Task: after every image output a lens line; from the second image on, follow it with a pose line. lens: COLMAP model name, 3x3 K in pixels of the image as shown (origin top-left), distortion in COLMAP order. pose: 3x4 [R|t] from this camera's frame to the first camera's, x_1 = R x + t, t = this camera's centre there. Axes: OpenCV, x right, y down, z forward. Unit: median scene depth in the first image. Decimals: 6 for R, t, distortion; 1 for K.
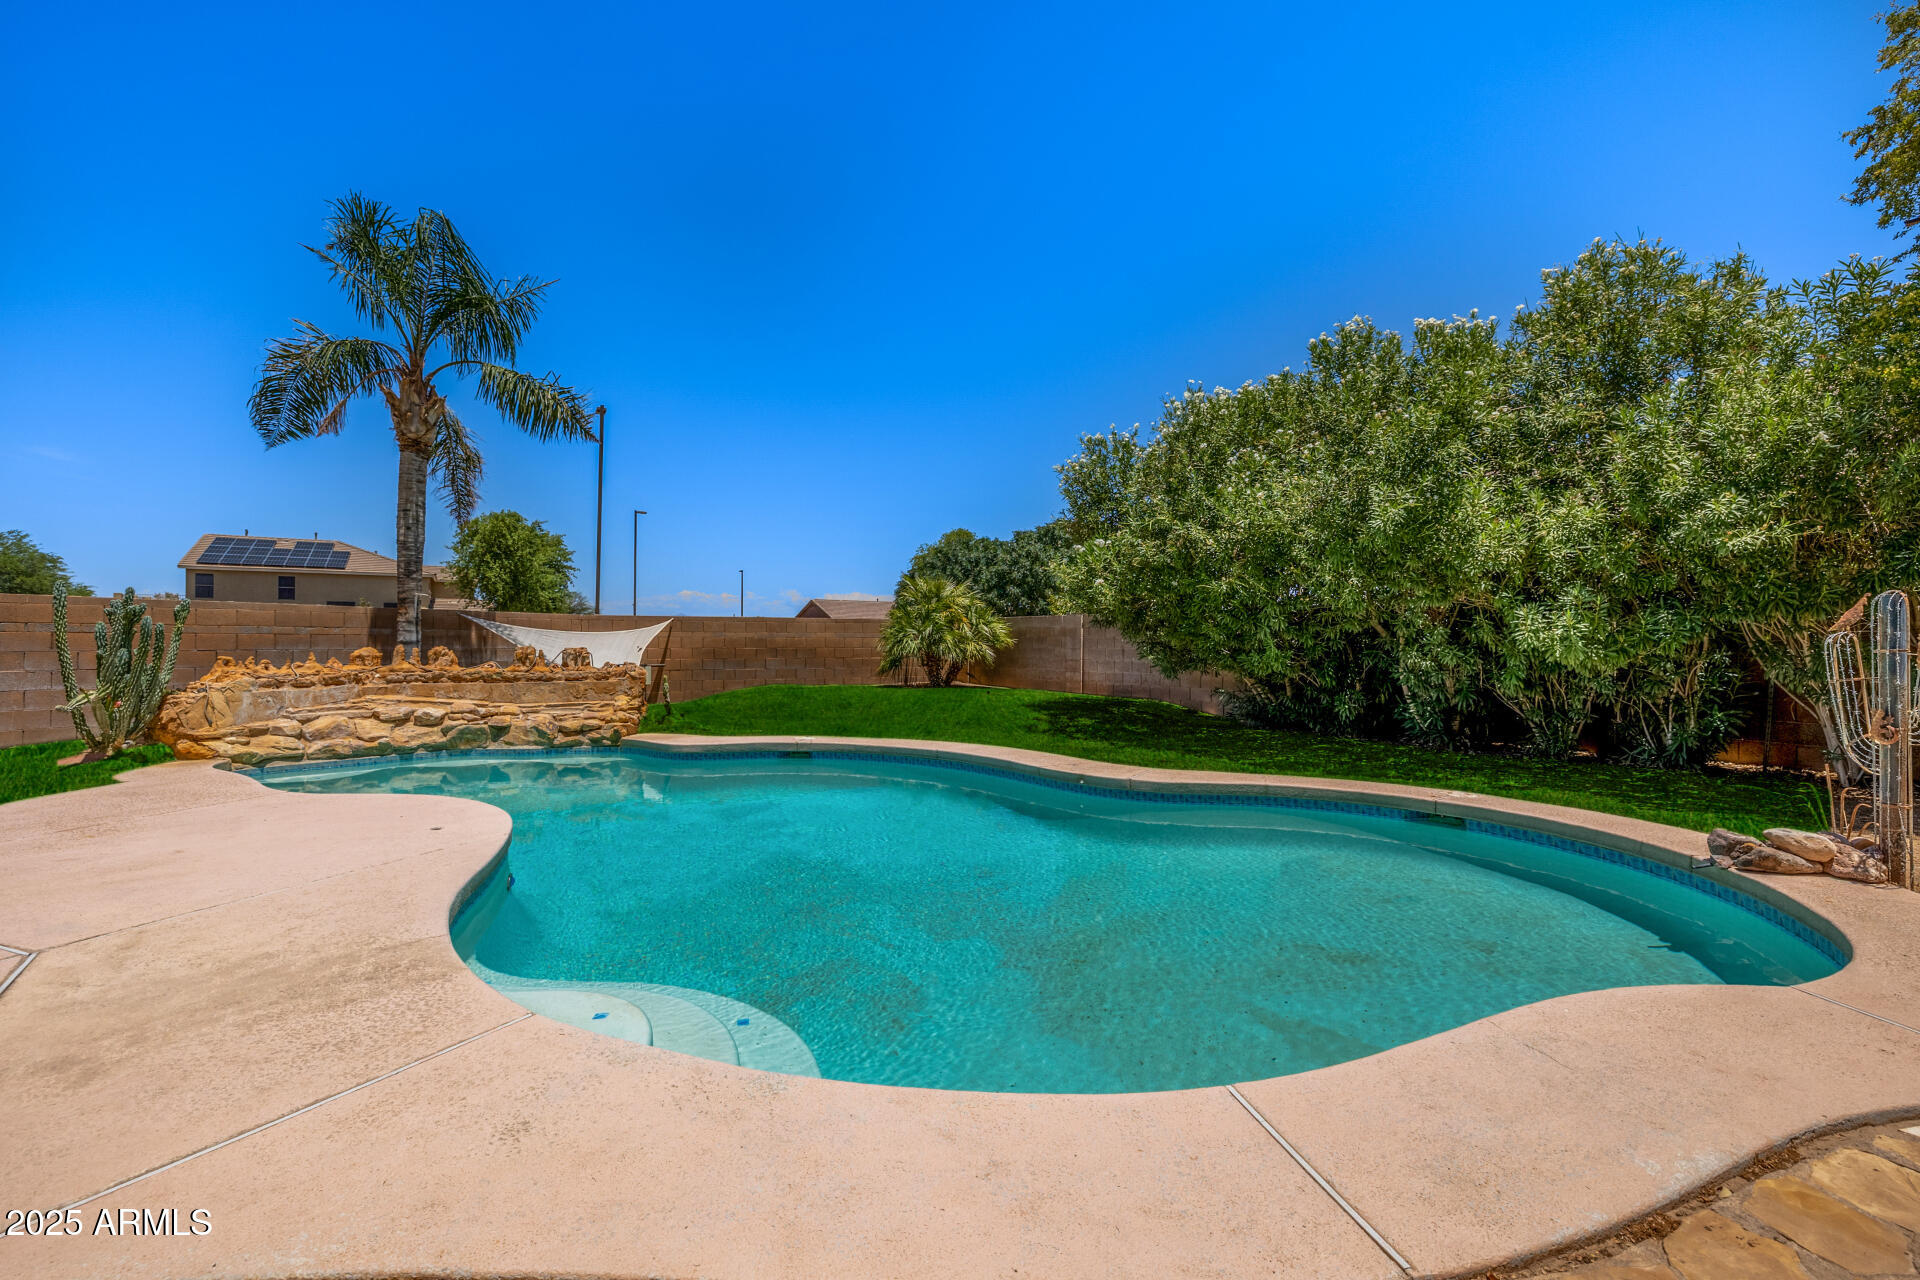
lens RADIAL K [[815.6, 0, 957.1], [0, 815.6, 644.8], [0, 0, 1]] dist [-0.000013, 0.000231]
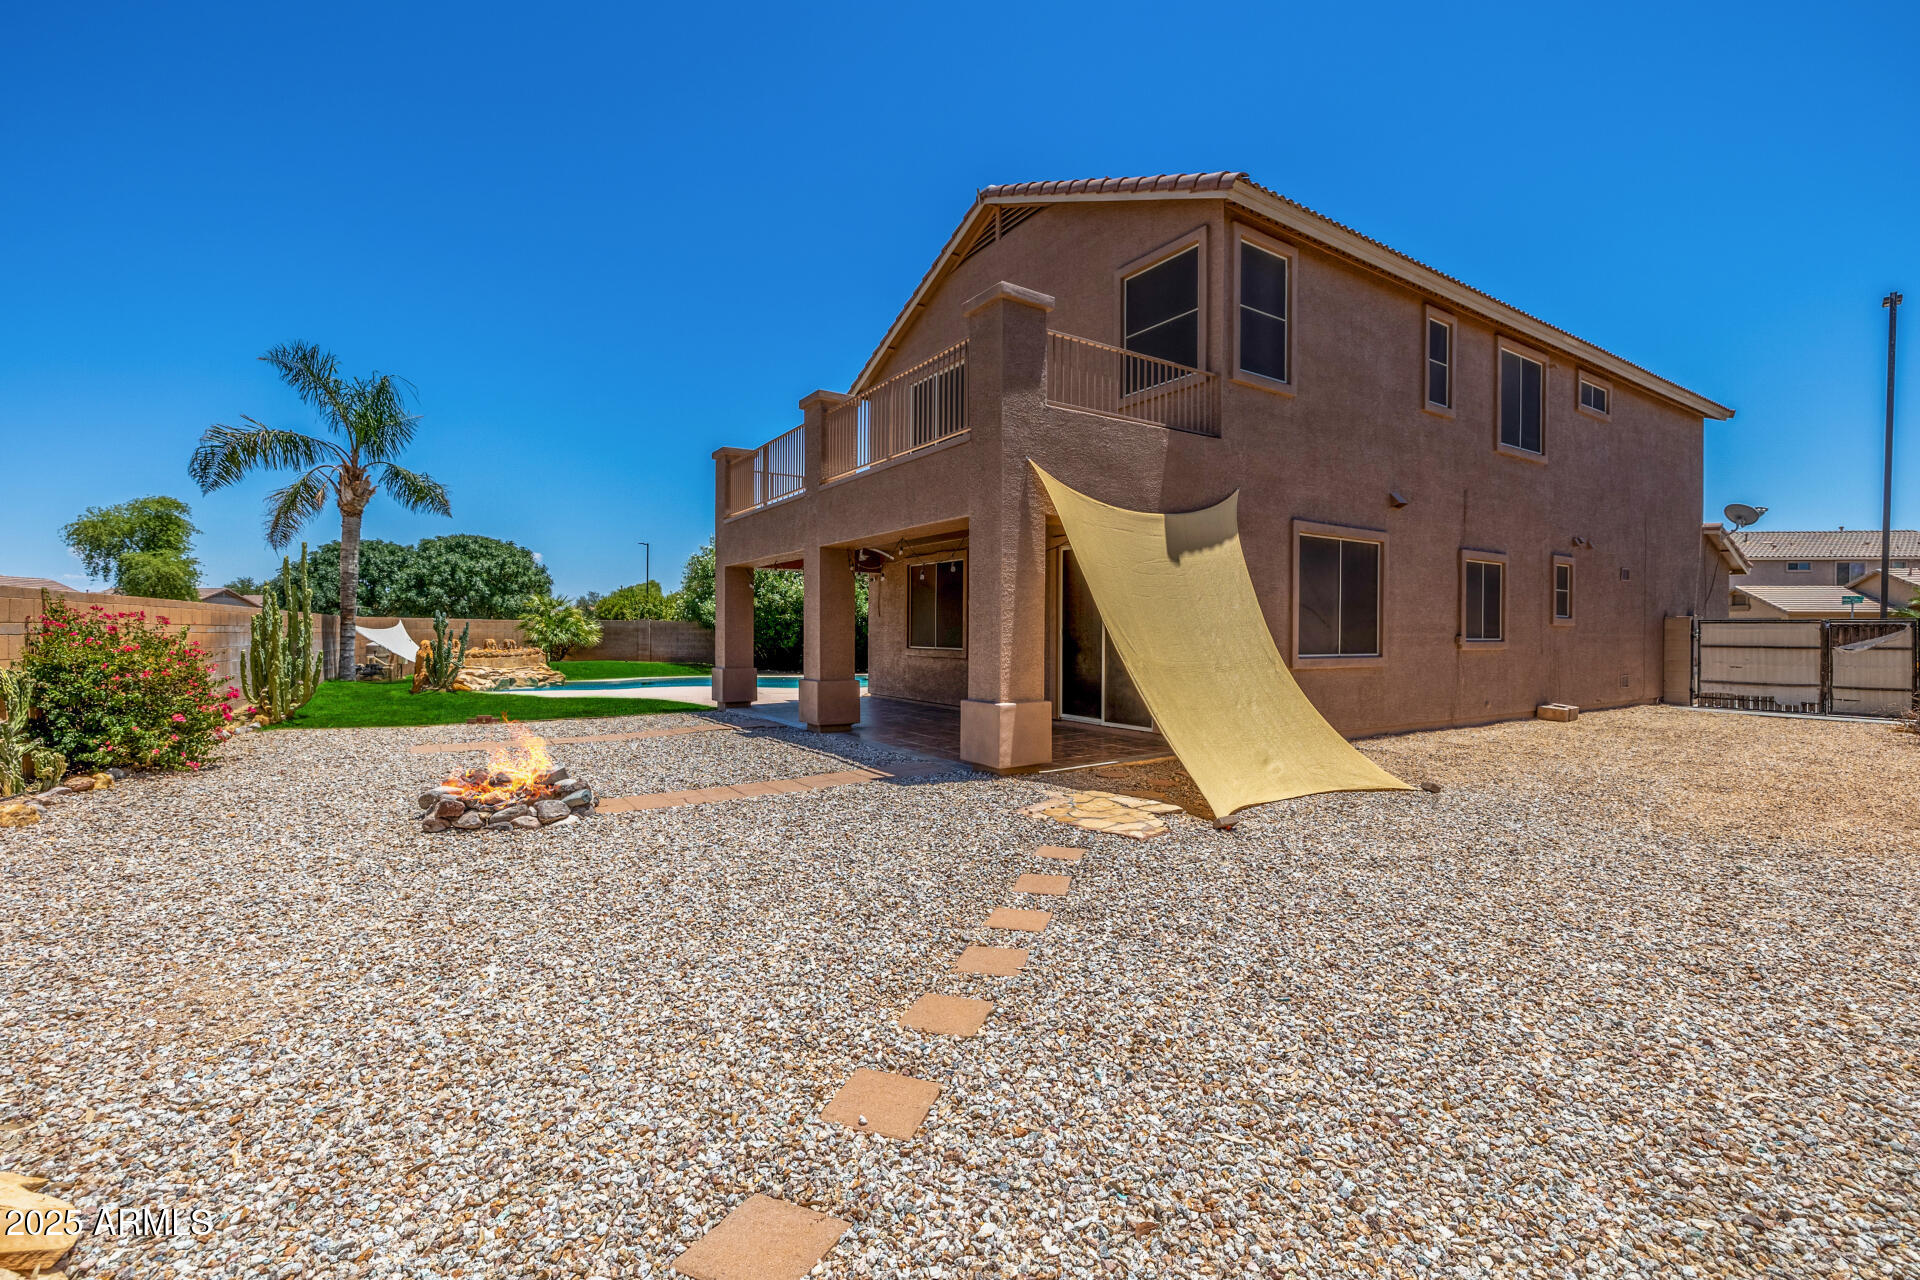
lens RADIAL K [[815.6, 0, 961.1], [0, 815.6, 627.5], [0, 0, 1]] dist [-0.000013, 0.000231]
pose [[0.550830, 0.006508, 0.834592, -1.199974], [-0.001529, 0.999976, -0.006789, -0.010095], [-0.834616, 0.002464, 0.550827, -0.764662]]
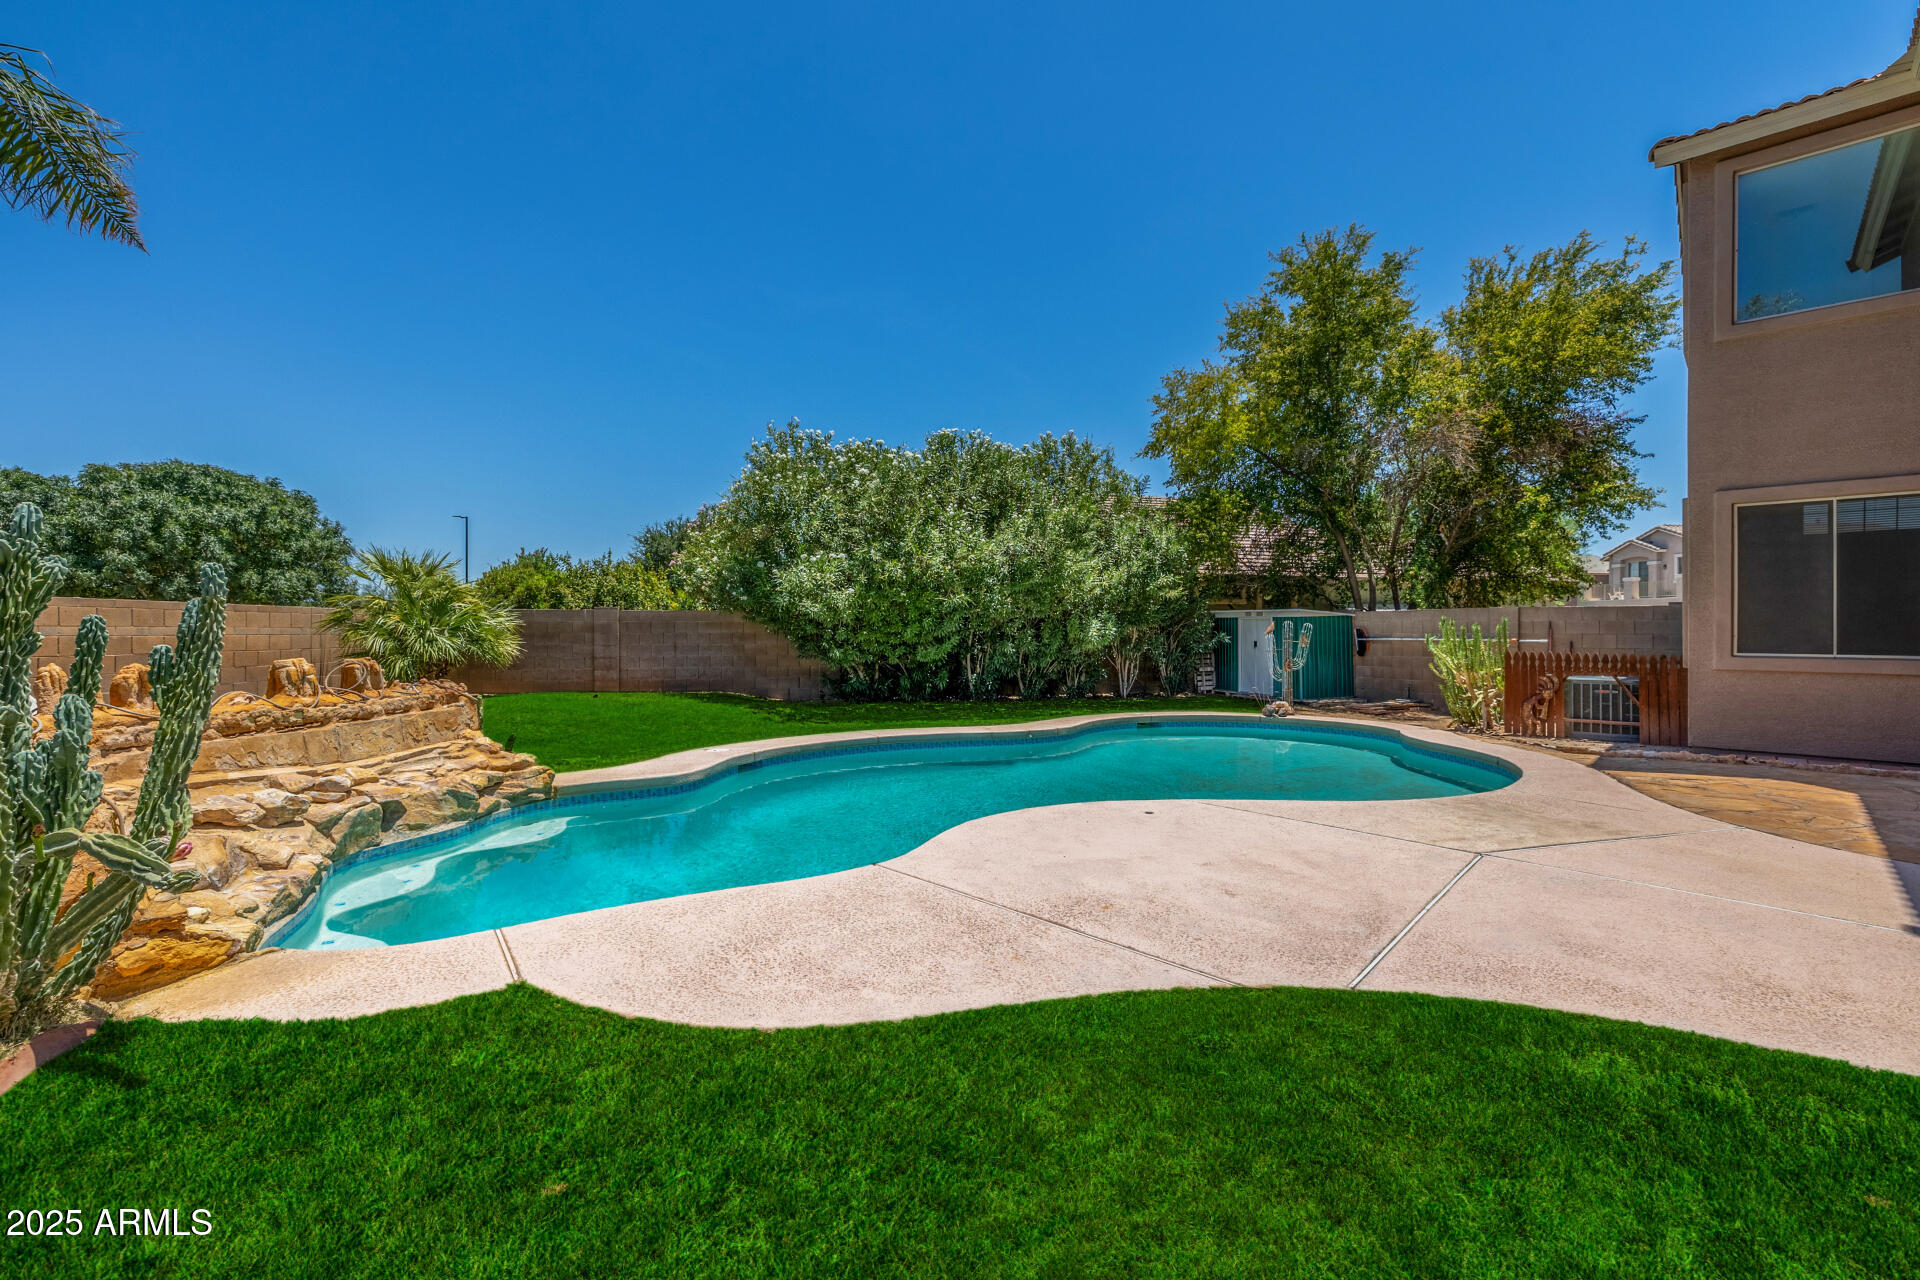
lens RADIAL K [[815.6, 0, 955.9], [0, 815.6, 629.4], [0, 0, 1]] dist [-0.000013, 0.000231]
pose [[0.363027, 0.002069, 0.931776, -0.687750], [0.003793, 0.999986, -0.003699, -0.009959], [-0.931771, 0.004877, 0.363014, 0.323135]]
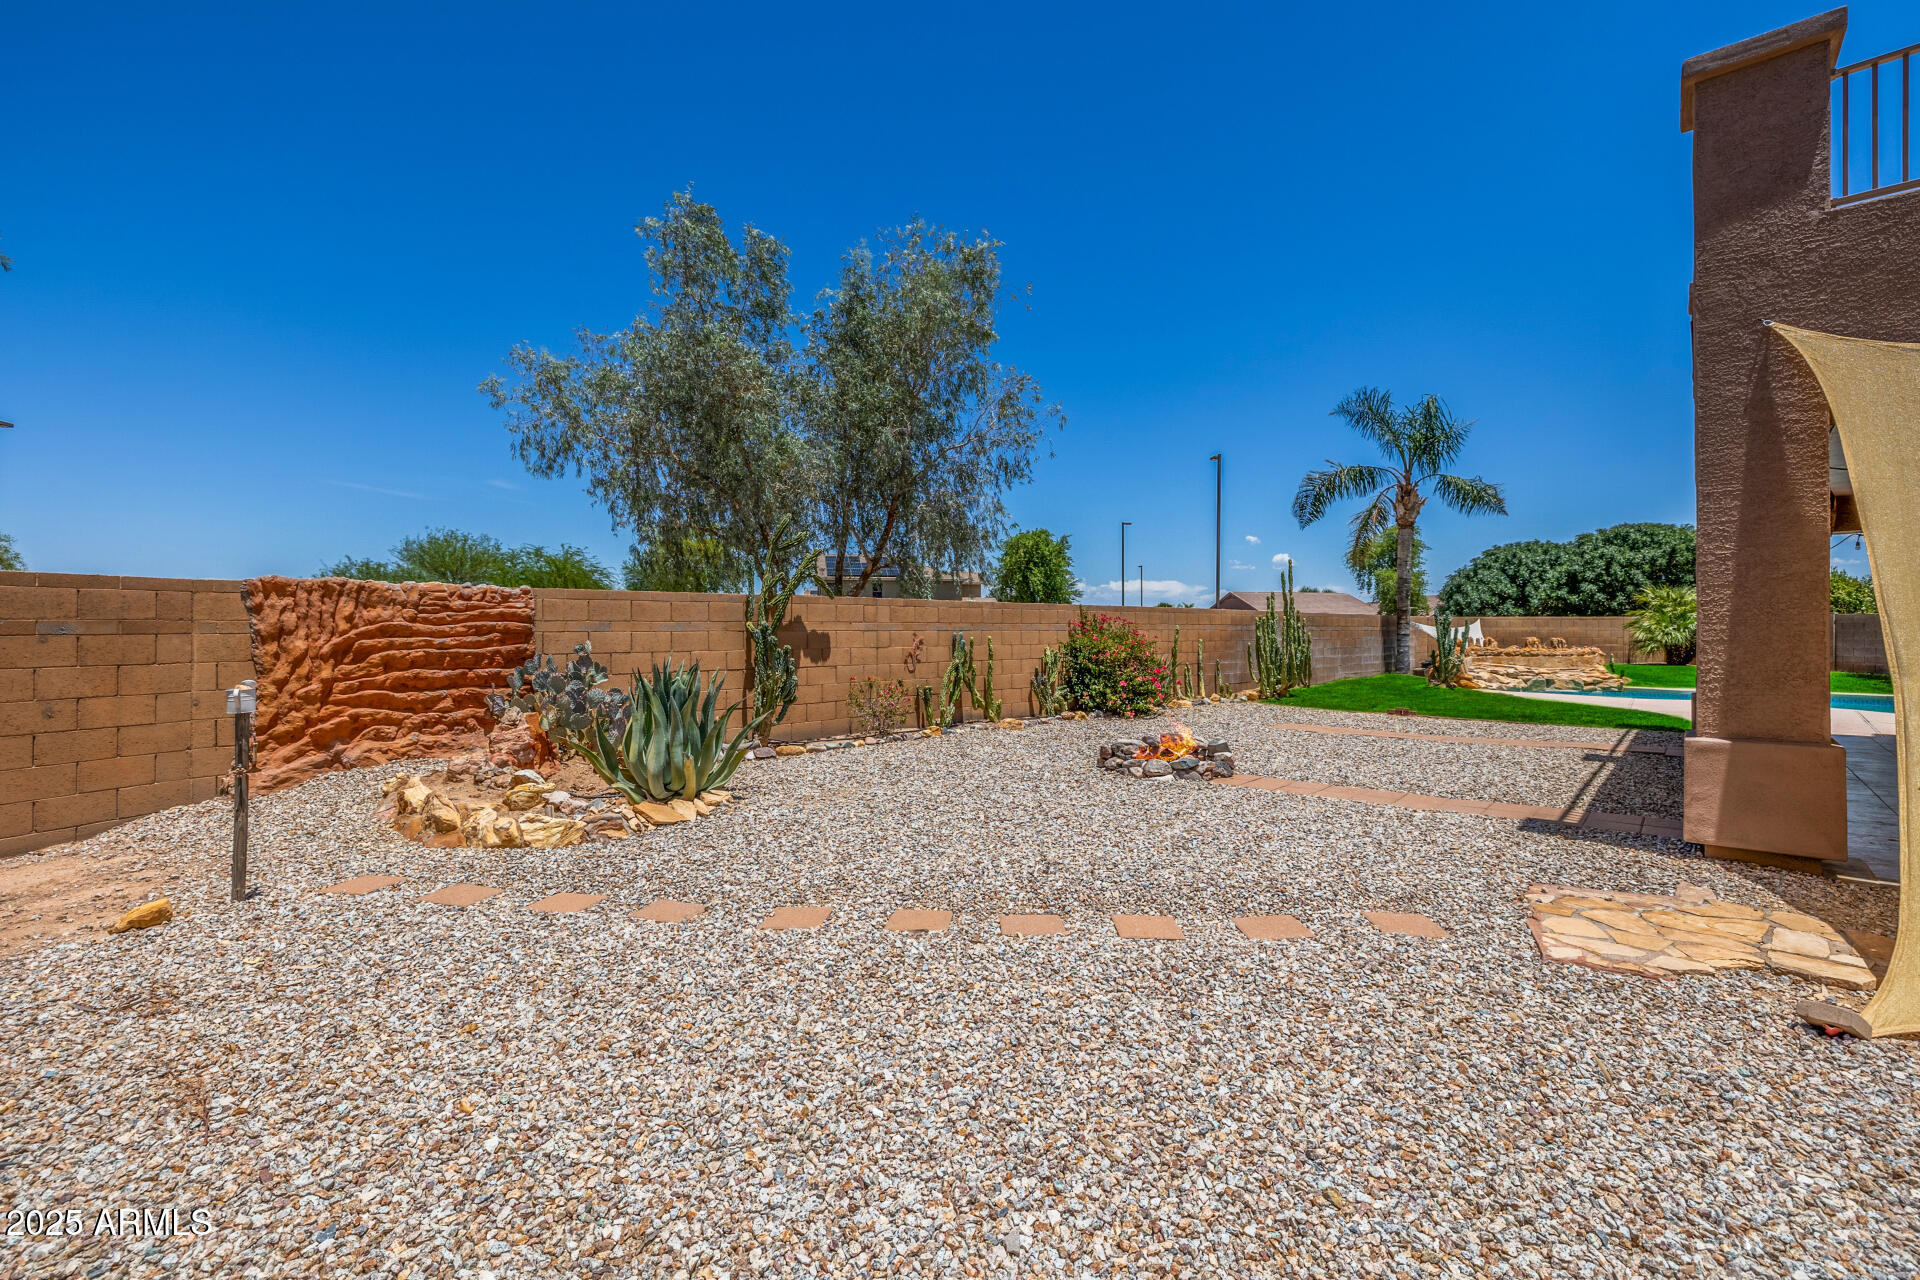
lens RADIAL K [[815.6, 0, 957.0], [0, 815.6, 628.1], [0, 0, 1]] dist [-0.000013, 0.000231]
pose [[0.941401, -0.001656, -0.337284, -0.892204], [-0.000121, 0.999986, -0.005245, -0.006492], [0.337288, 0.004979, 0.941388, -0.911575]]
